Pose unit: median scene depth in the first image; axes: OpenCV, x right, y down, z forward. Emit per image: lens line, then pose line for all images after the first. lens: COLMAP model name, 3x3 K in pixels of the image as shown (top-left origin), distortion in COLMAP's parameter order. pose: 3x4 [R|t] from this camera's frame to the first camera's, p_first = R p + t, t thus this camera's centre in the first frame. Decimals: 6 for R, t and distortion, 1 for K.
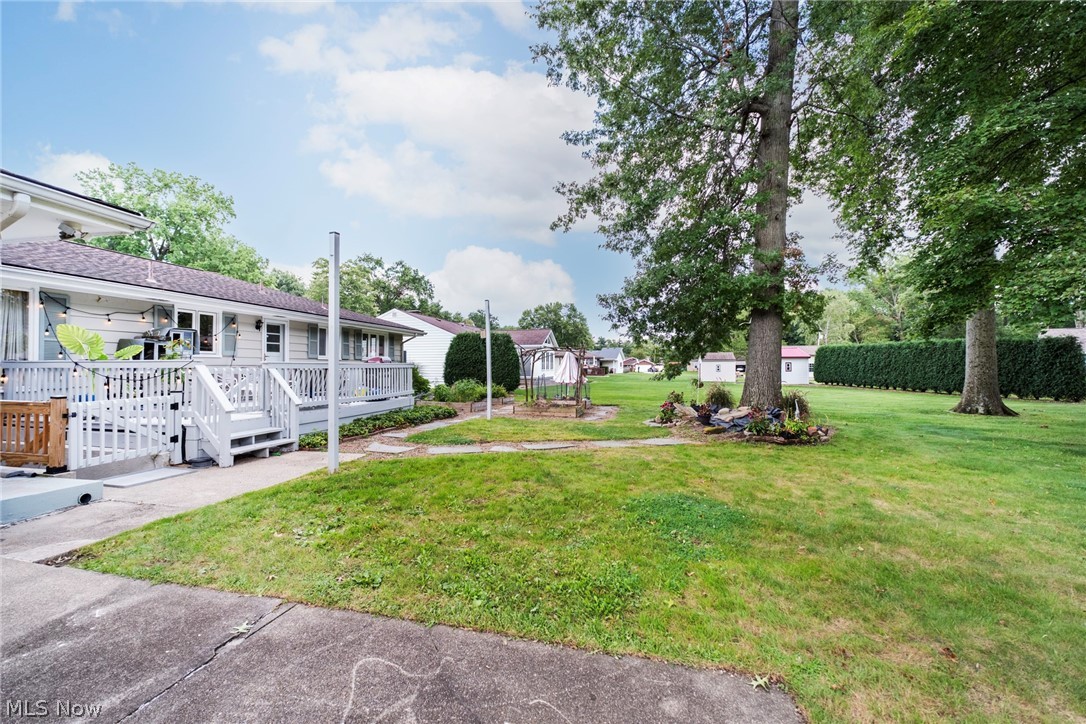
lens RADIAL K [[464.3, 0, 542.5], [0, 464.3, 367.7], [0, 0, 1]] dist [-0.003334, 0.001138]
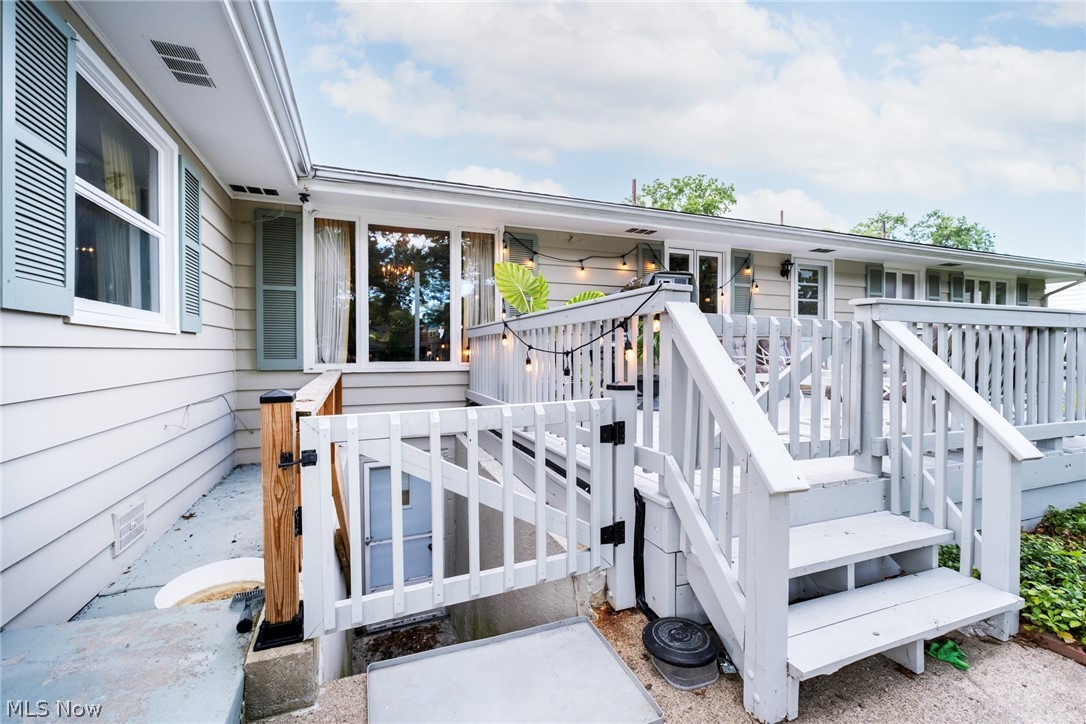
lens RADIAL K [[464.3, 0, 540.8], [0, 464.3, 351.4], [0, 0, 1]] dist [-0.003334, 0.001138]
pose [[0.555952, -0.007125, -0.831184, -0.297672], [0.001580, 0.999971, -0.007516, 0.016018], [0.831213, 0.002865, 0.555947, 0.417446]]
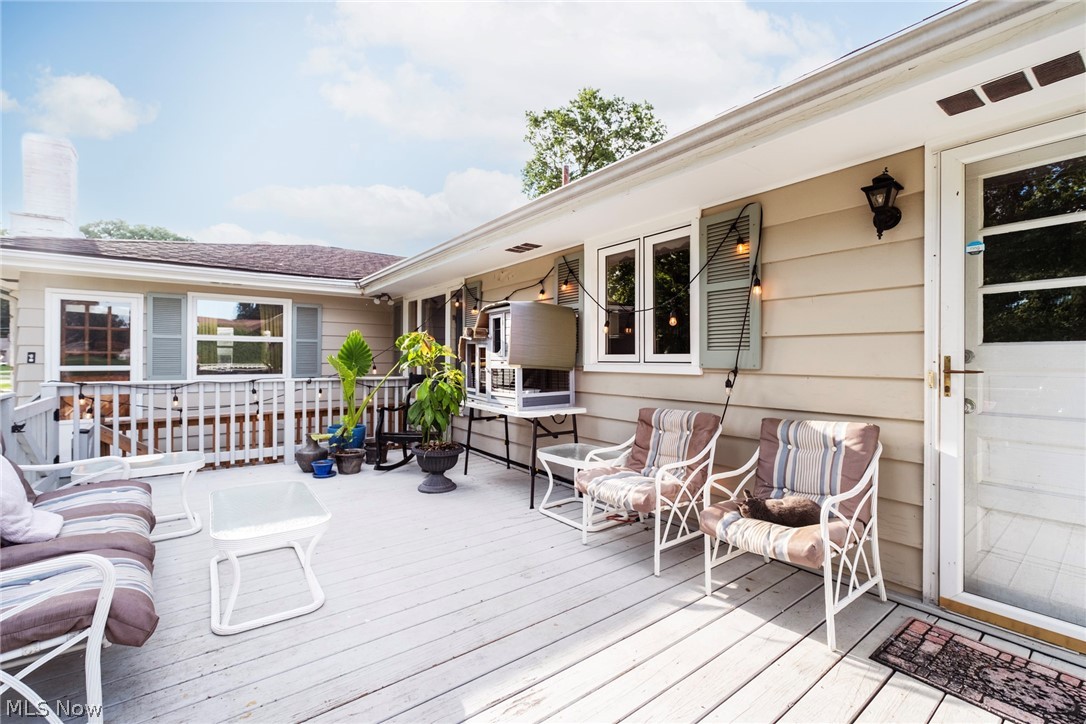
lens RADIAL K [[464.3, 0, 539.8], [0, 464.3, 358.2], [0, 0, 1]] dist [-0.003334, 0.001138]
pose [[-0.644167, -0.002693, -0.764880, -0.379844], [-0.004391, 0.999990, 0.000177, -0.029666], [0.764872, 0.003472, -0.644172, 1.012103]]
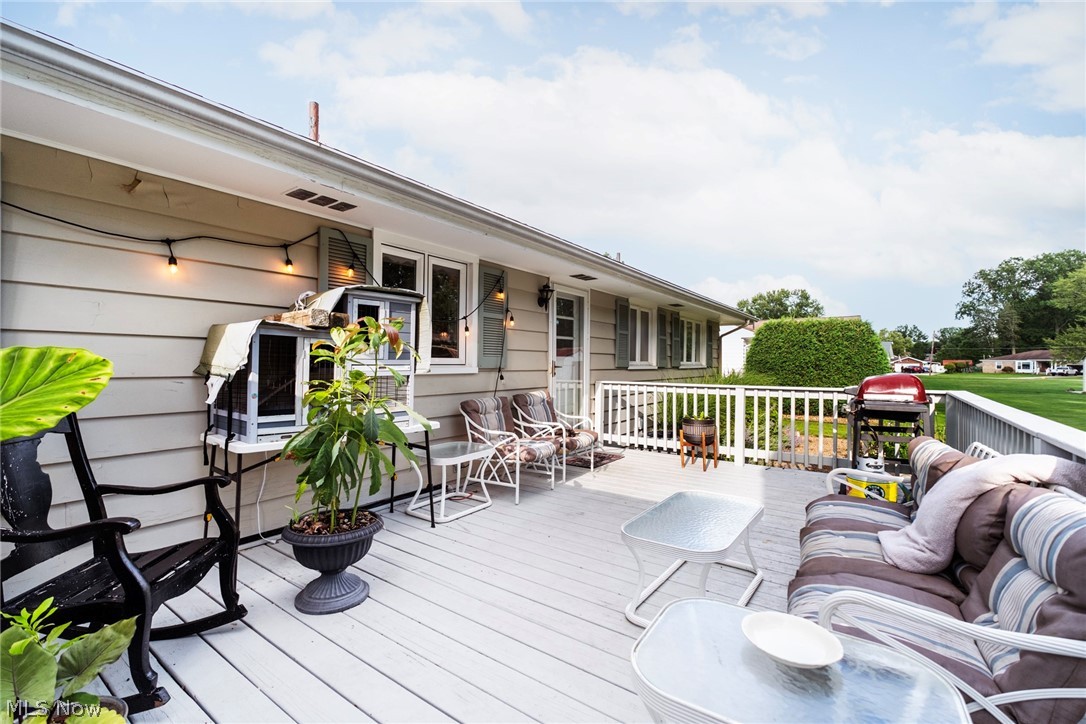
lens RADIAL K [[464.3, 0, 549.3], [0, 464.3, 356.2], [0, 0, 1]] dist [-0.003334, 0.001138]
pose [[0.924249, 0.000098, -0.381790, -0.438749], [-0.006623, 0.999854, -0.015778, -0.028741], [0.381732, 0.017111, 0.924115, 0.595481]]
